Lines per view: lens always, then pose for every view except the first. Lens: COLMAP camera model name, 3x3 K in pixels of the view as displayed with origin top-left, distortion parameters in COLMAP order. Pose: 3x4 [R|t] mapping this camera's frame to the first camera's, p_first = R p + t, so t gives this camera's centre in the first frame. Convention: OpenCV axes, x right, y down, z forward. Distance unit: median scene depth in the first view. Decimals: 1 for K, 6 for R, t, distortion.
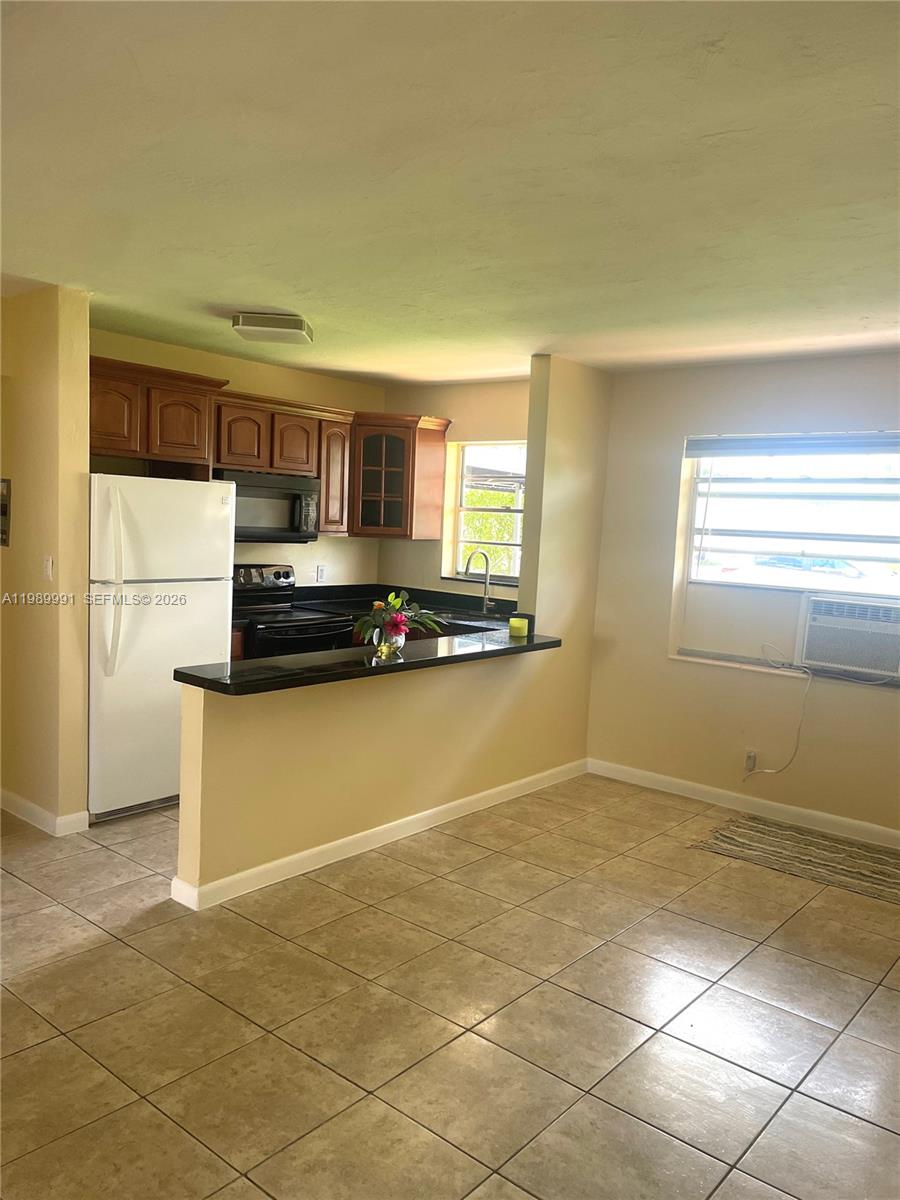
lens RADIAL K [[909.6, 0, 455.3], [0, 909.6, 602.8], [0, 0, 1]] dist [0.078183, -0.096867]
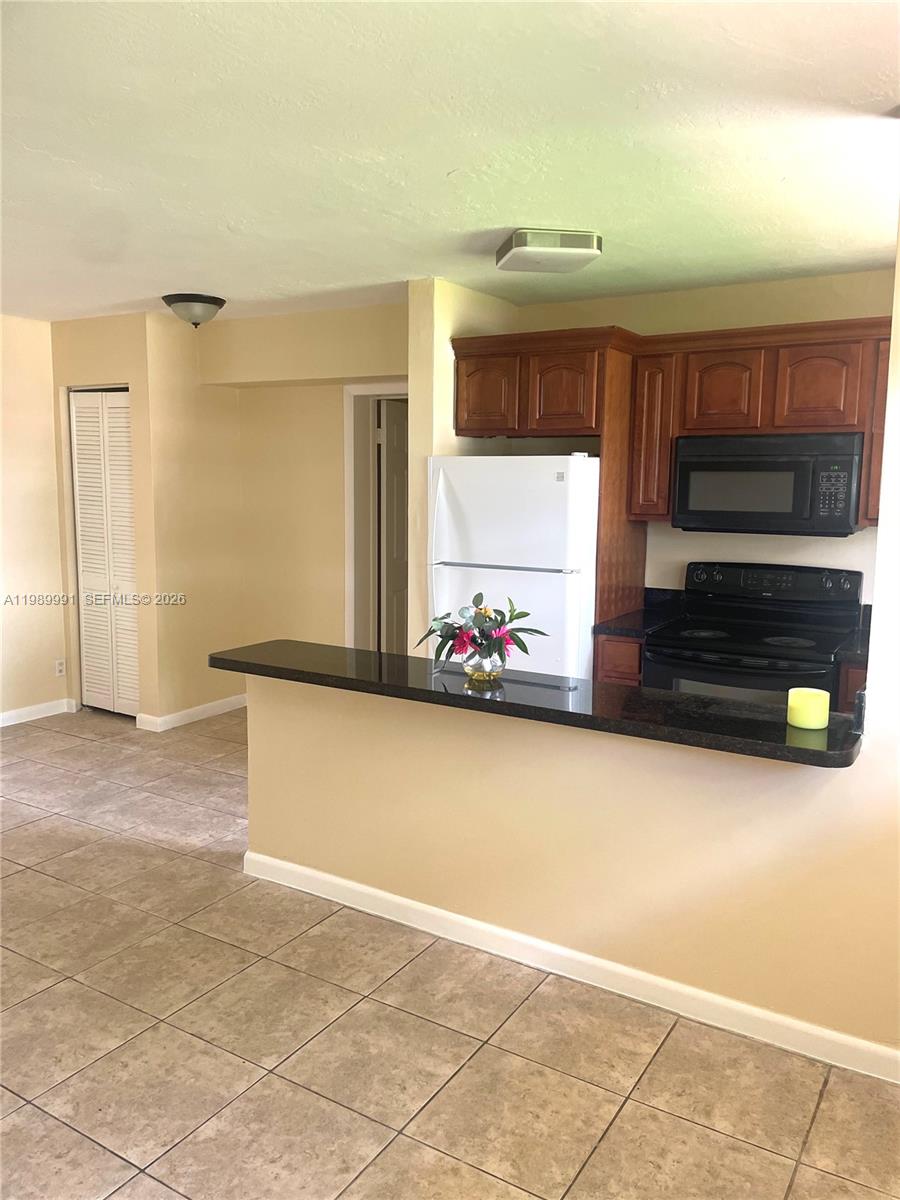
lens RADIAL K [[909.6, 0, 453.2], [0, 909.6, 597.4], [0, 0, 1]] dist [0.078183, -0.096867]
pose [[0.136870, 0.086175, -0.986833, 0.749550], [-0.095605, 0.992707, 0.073428, -0.073040], [0.985965, 0.084296, 0.144111, 1.057420]]
